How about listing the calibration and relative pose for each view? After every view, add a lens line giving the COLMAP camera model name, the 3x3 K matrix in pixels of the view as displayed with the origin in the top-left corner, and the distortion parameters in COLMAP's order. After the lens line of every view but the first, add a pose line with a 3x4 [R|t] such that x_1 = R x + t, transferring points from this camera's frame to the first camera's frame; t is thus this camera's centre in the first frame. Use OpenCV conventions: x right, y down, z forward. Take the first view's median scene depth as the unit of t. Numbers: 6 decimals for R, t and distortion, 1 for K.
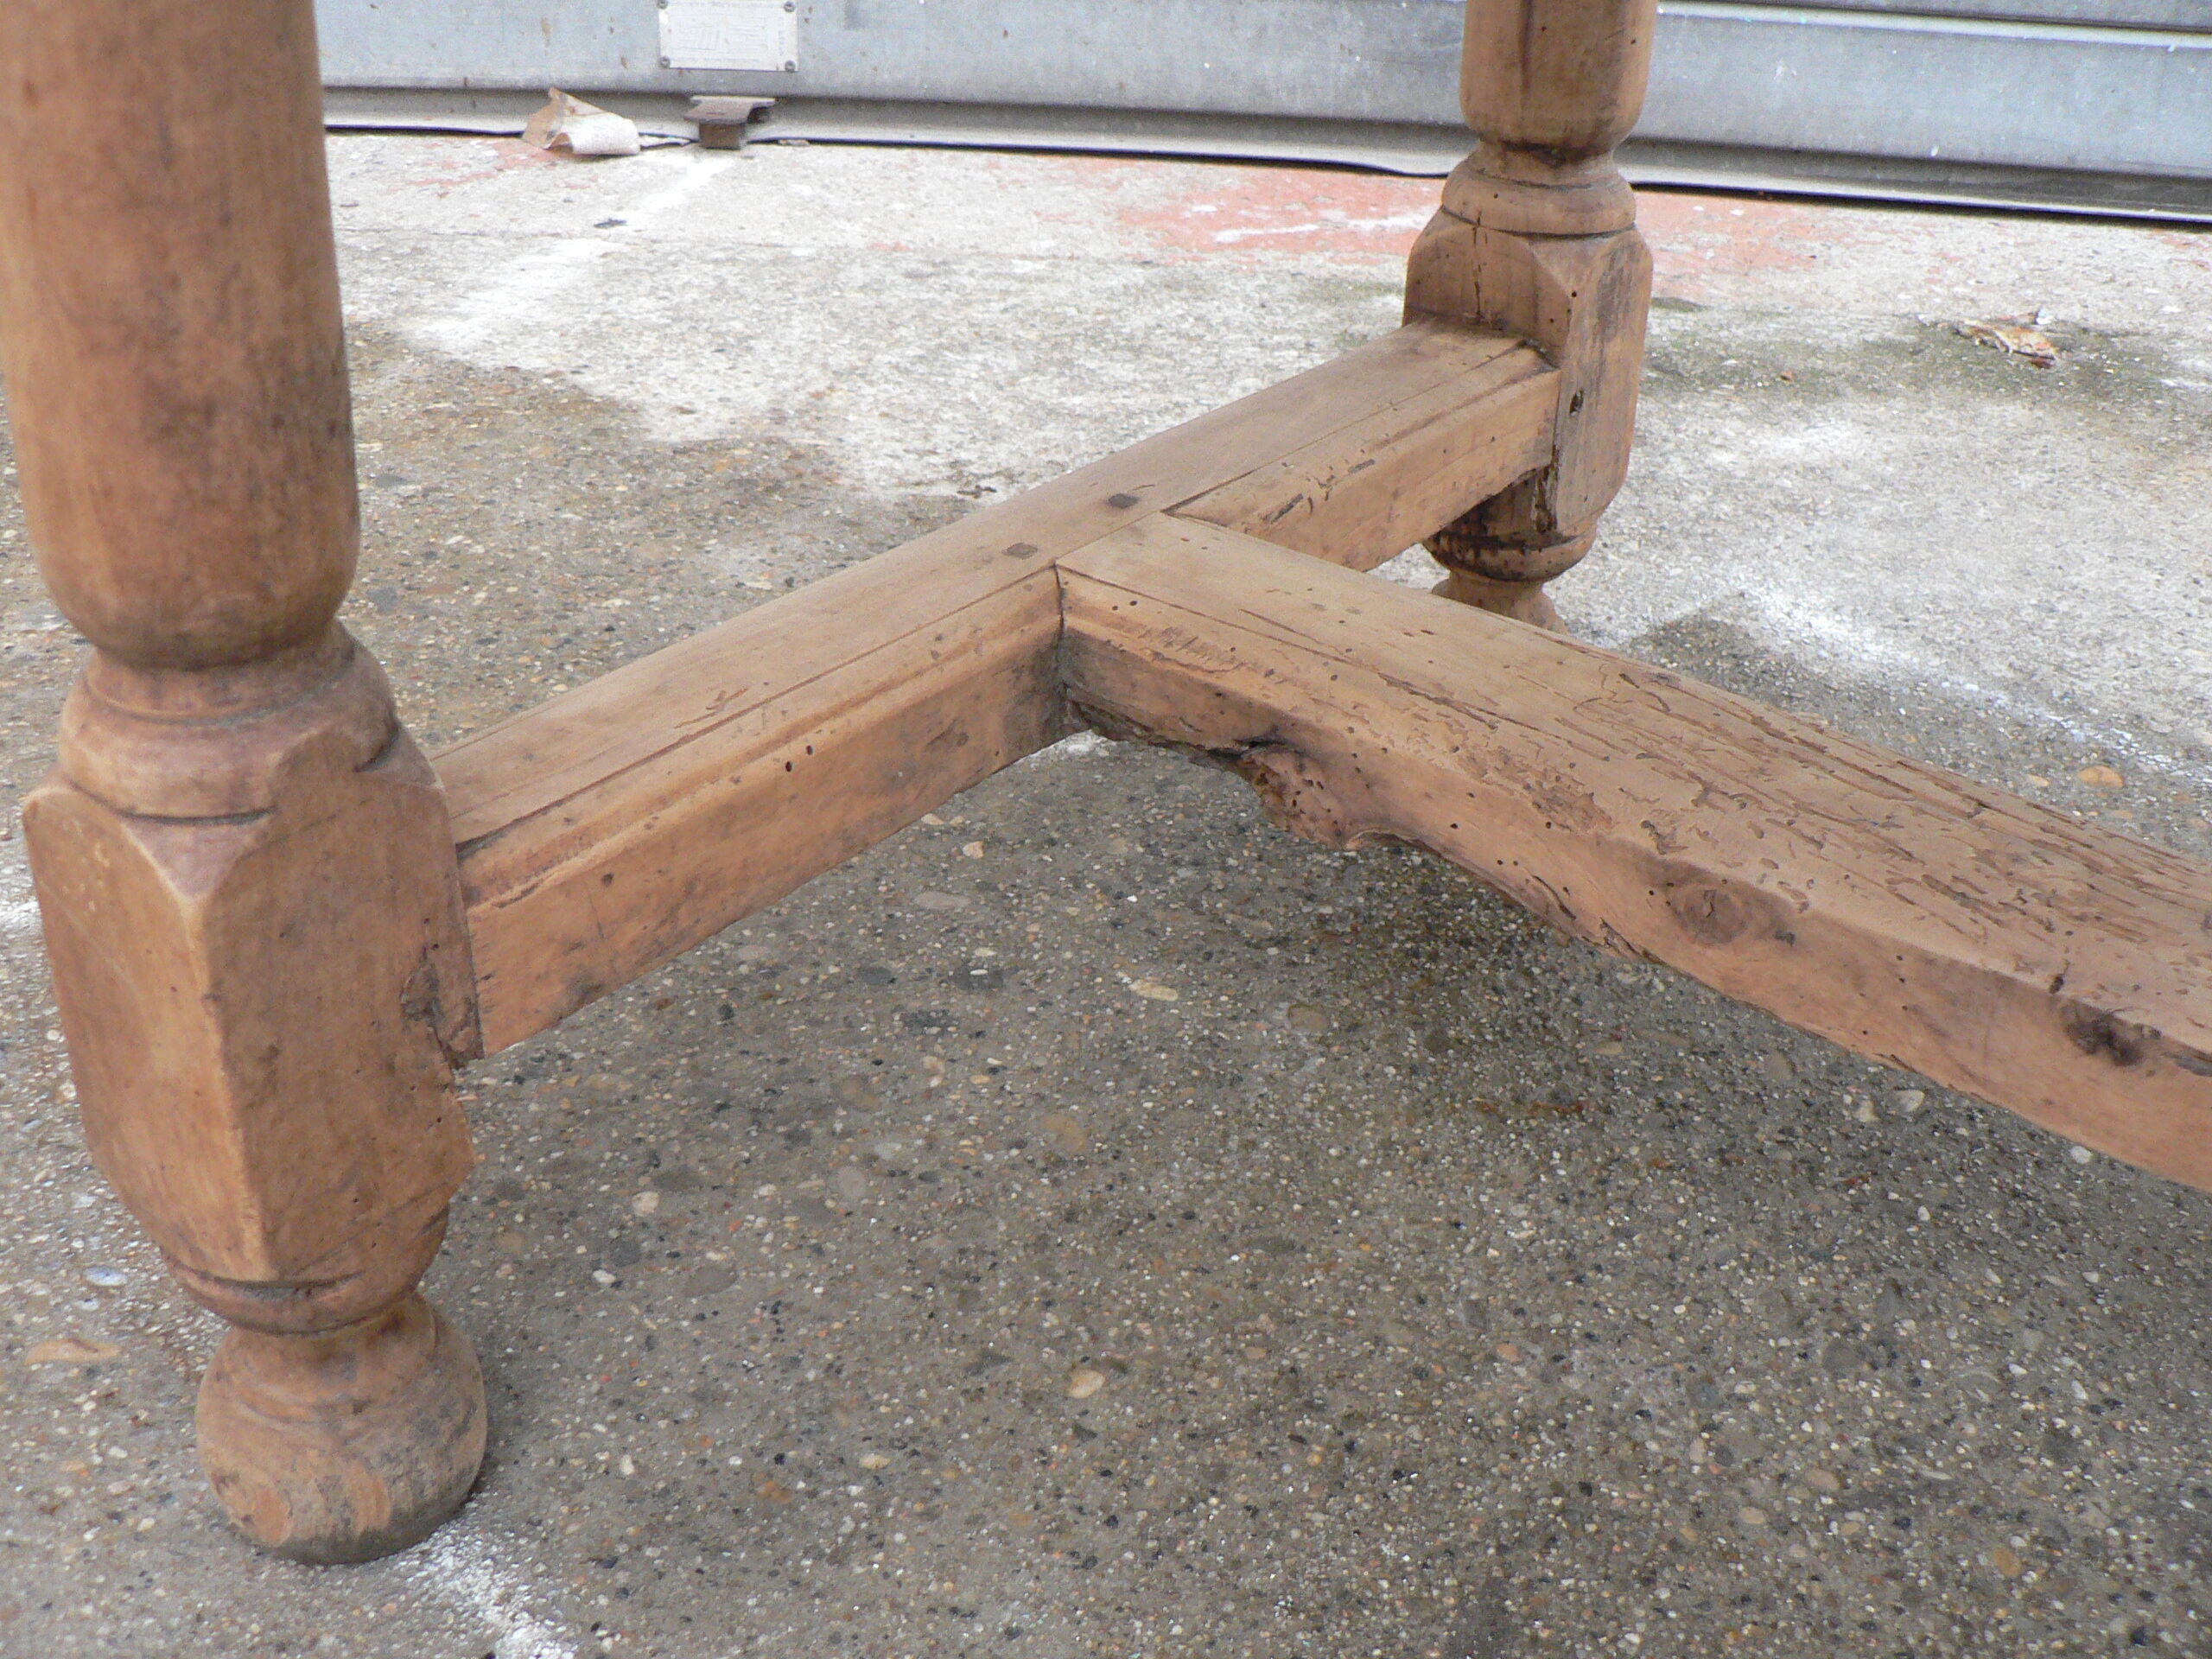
lens RADIAL K [[2394.5, 0, 1096.0], [0, 2394.5, 845.8], [0, 0, 1]] dist [-0.121076, 0.000000]
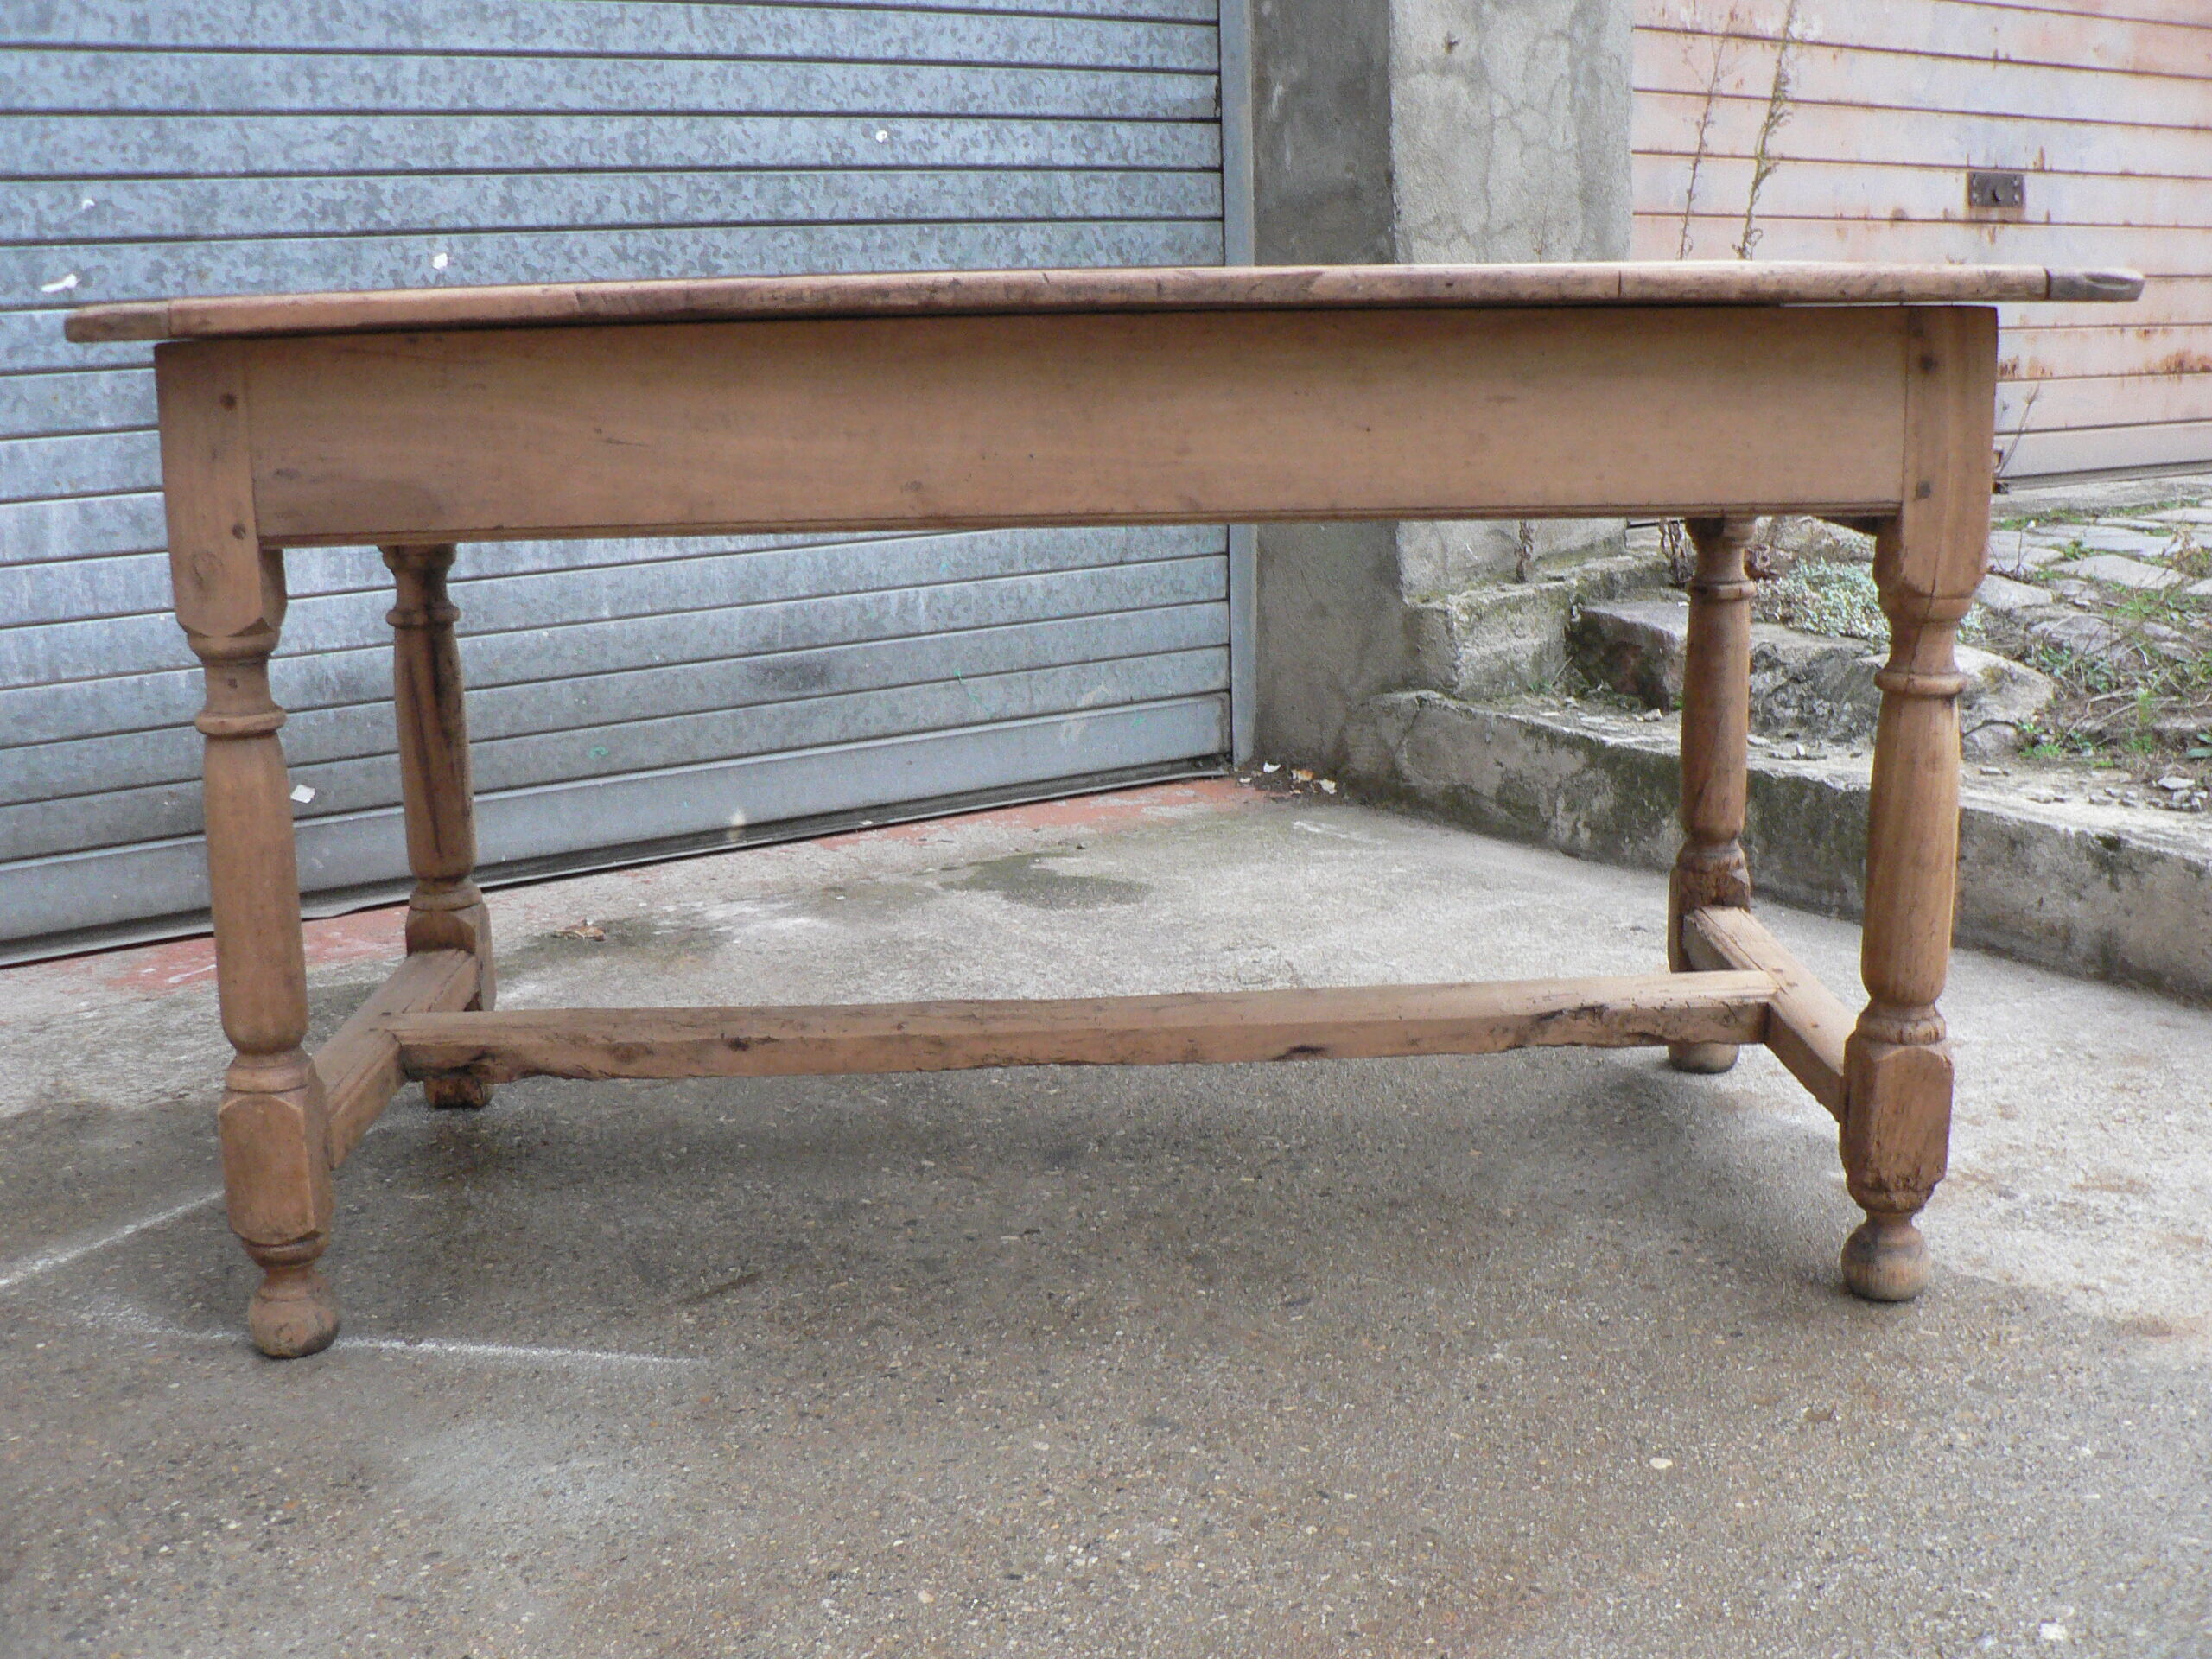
lens RADIAL K [[2394.5, 0, 1081.9], [0, 2394.5, 801.0], [0, 0, 1]] dist [-0.121076, 0.000000]
pose [[0.773693, -0.174786, 0.608974, -0.652849], [0.360176, 0.912103, -0.195808, 0.307736], [-0.521222, 0.370833, 0.768642, -1.109029]]
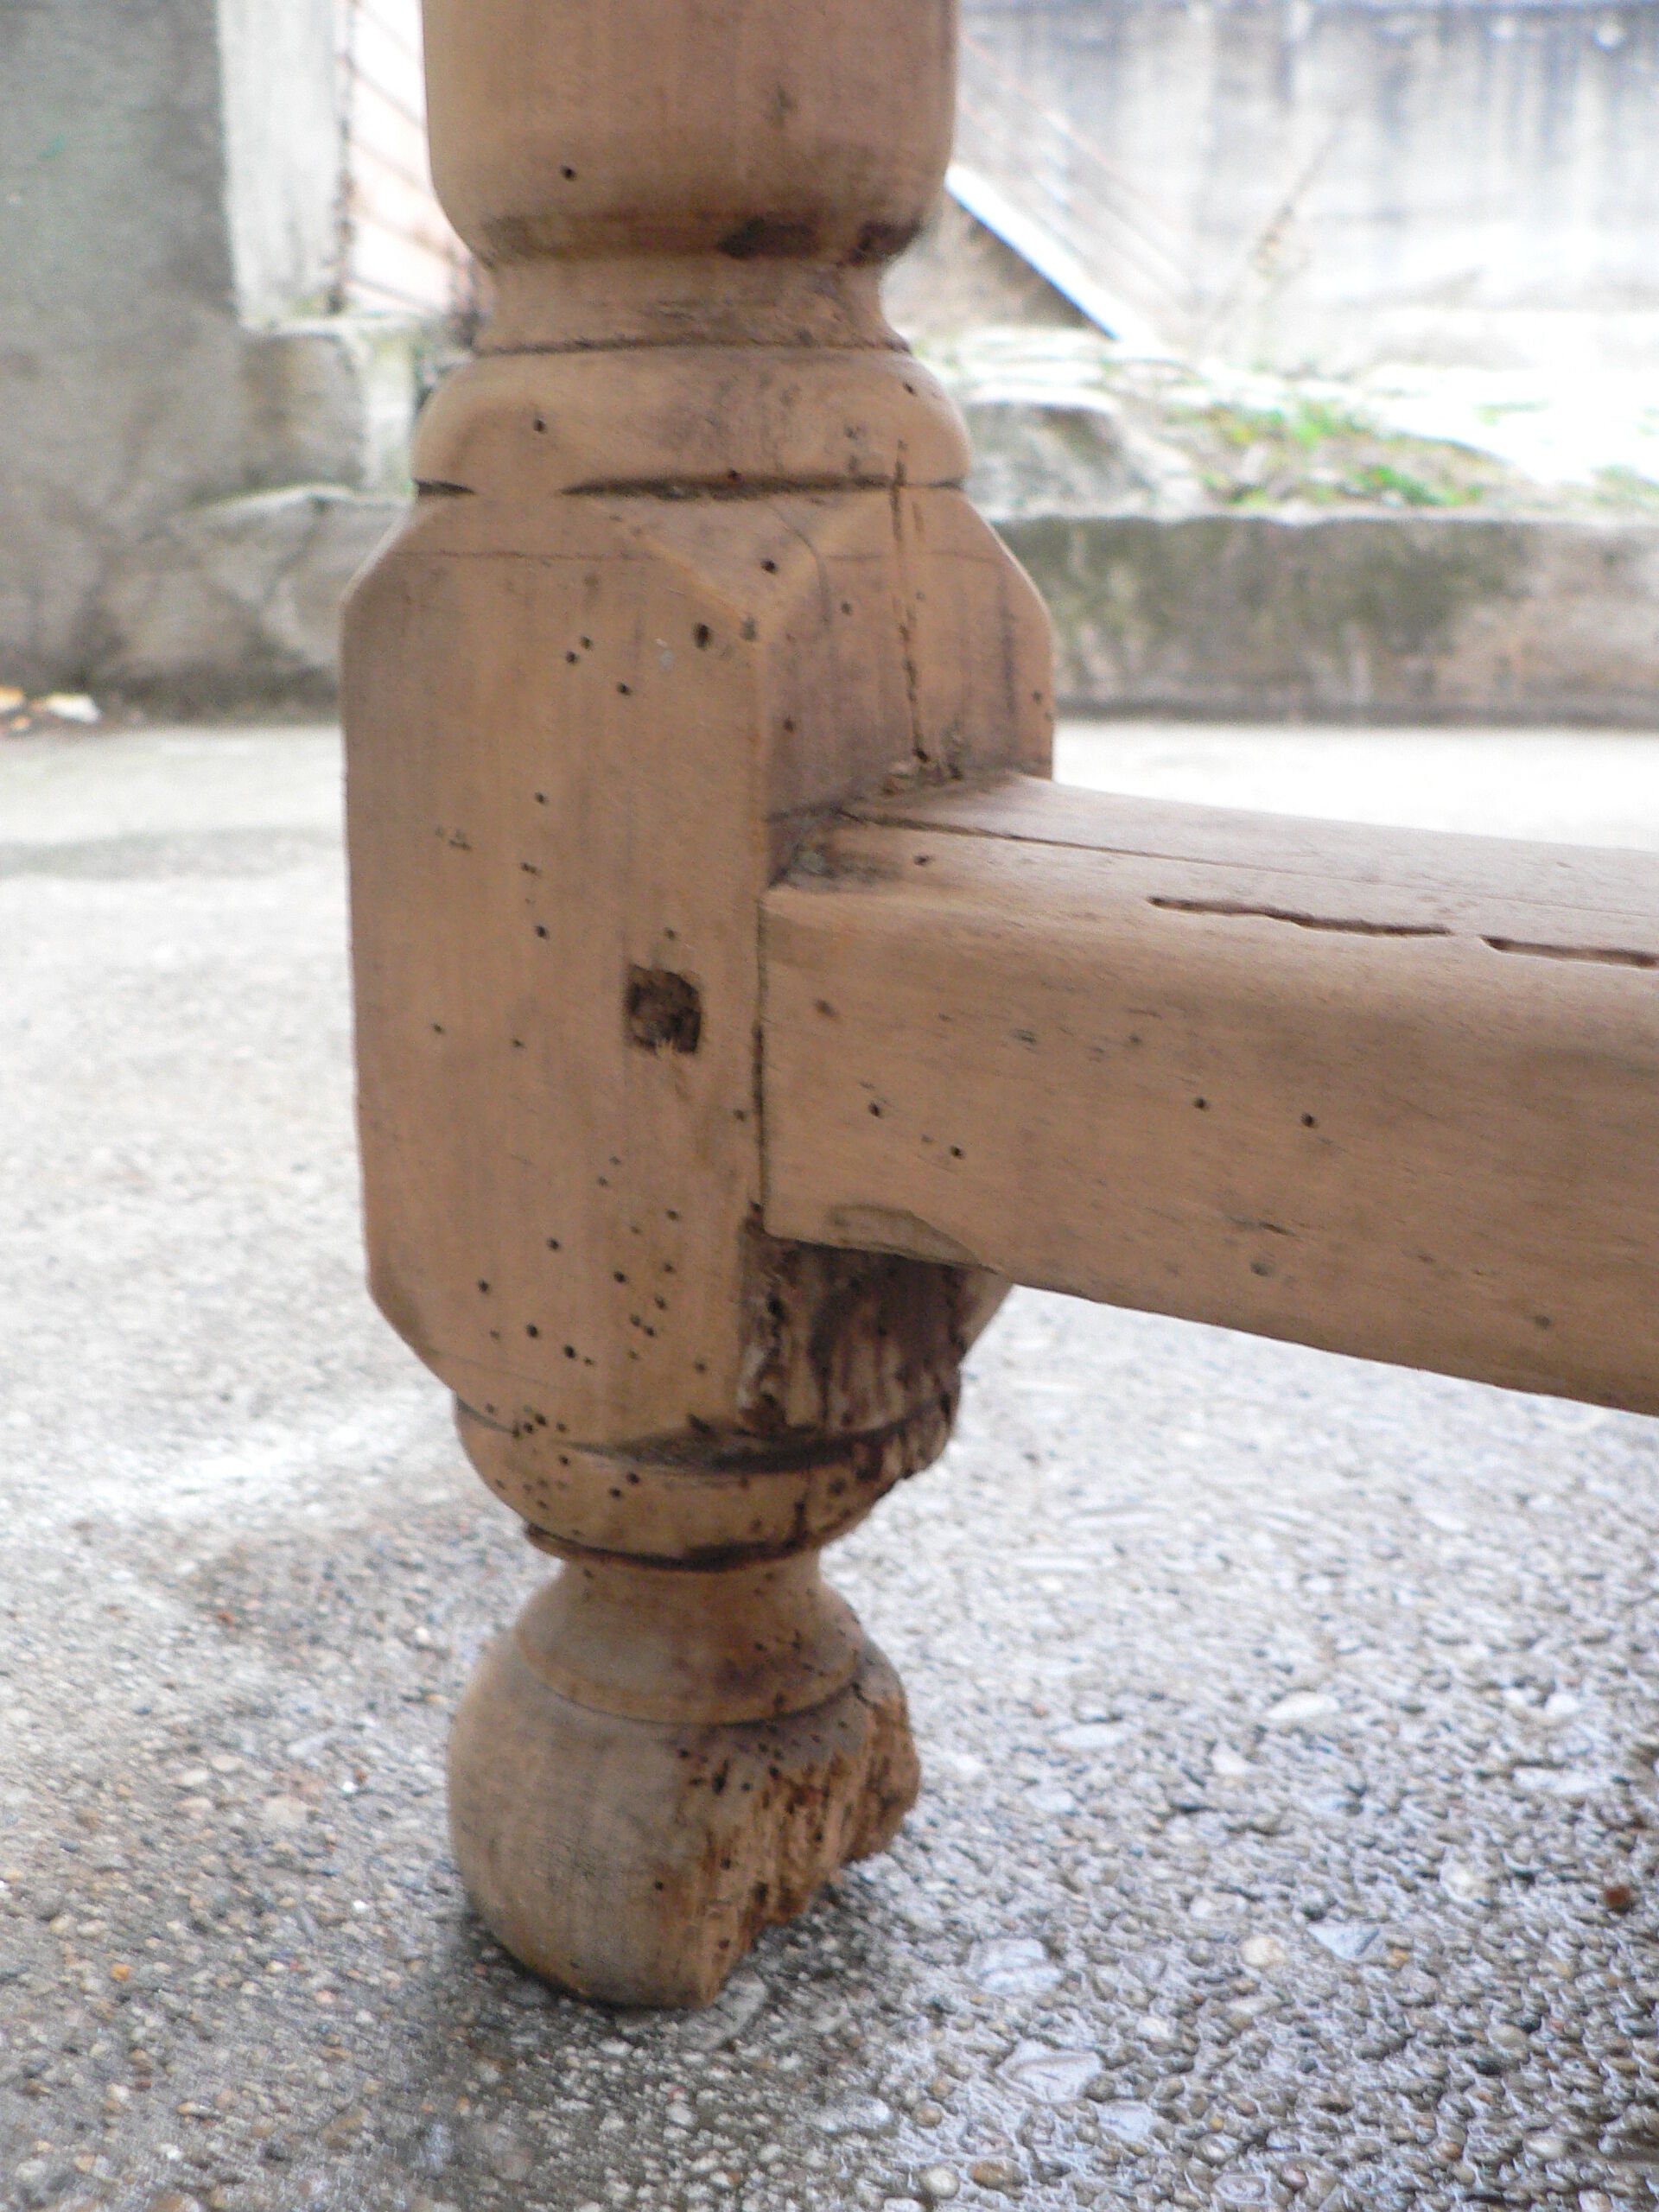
lens RADIAL K [[2394.5, 0, 817.5], [0, 2394.5, 1120.1], [0, 0, 1]] dist [-0.121076, 0.000000]
pose [[-0.082928, -0.296221, 0.951512, -0.131216], [0.500813, 0.813087, 0.296775, -0.216761], [-0.861573, 0.501141, 0.080924, 0.755252]]
